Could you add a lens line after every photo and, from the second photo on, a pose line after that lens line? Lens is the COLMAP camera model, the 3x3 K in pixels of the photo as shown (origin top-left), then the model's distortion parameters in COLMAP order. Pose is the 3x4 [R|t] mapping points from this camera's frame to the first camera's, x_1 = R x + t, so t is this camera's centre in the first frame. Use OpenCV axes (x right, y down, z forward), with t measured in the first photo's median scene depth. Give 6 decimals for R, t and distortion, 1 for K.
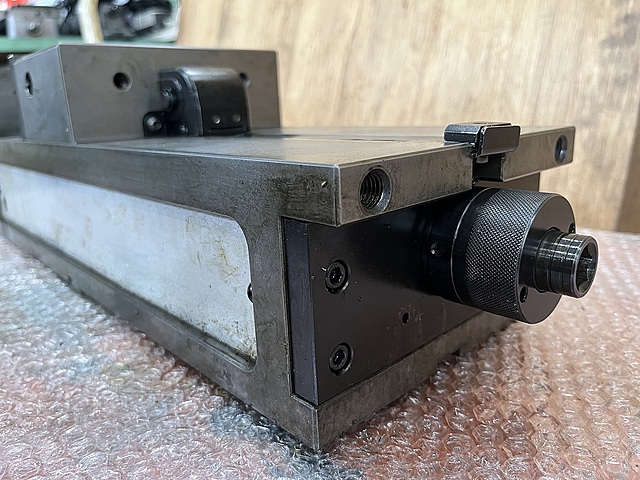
lens RADIAL K [[496.2, 0, 320.0], [0, 496.2, 240.0], [0, 0, 1]] dist [0.034155, -0.068647]
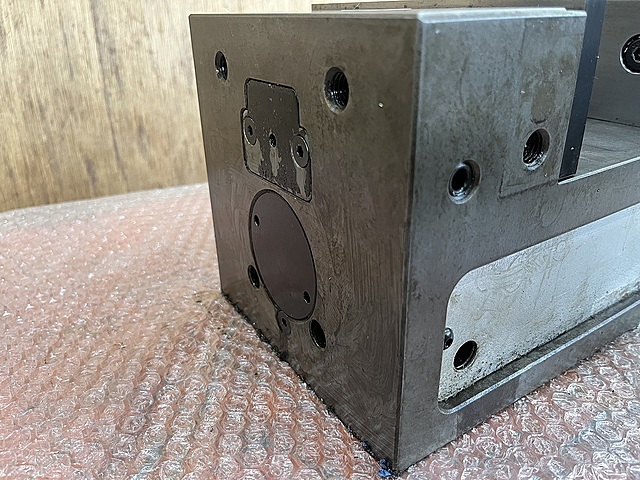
lens RADIAL K [[496.2, 0, 320.0], [0, 496.2, 240.0], [0, 0, 1]] dist [0.034155, -0.068647]
pose [[0.182322, -0.385208, 0.904640, -0.810172], [0.279884, 0.902331, 0.327816, -0.267411], [-0.942562, 0.193427, 0.272328, 0.815490]]
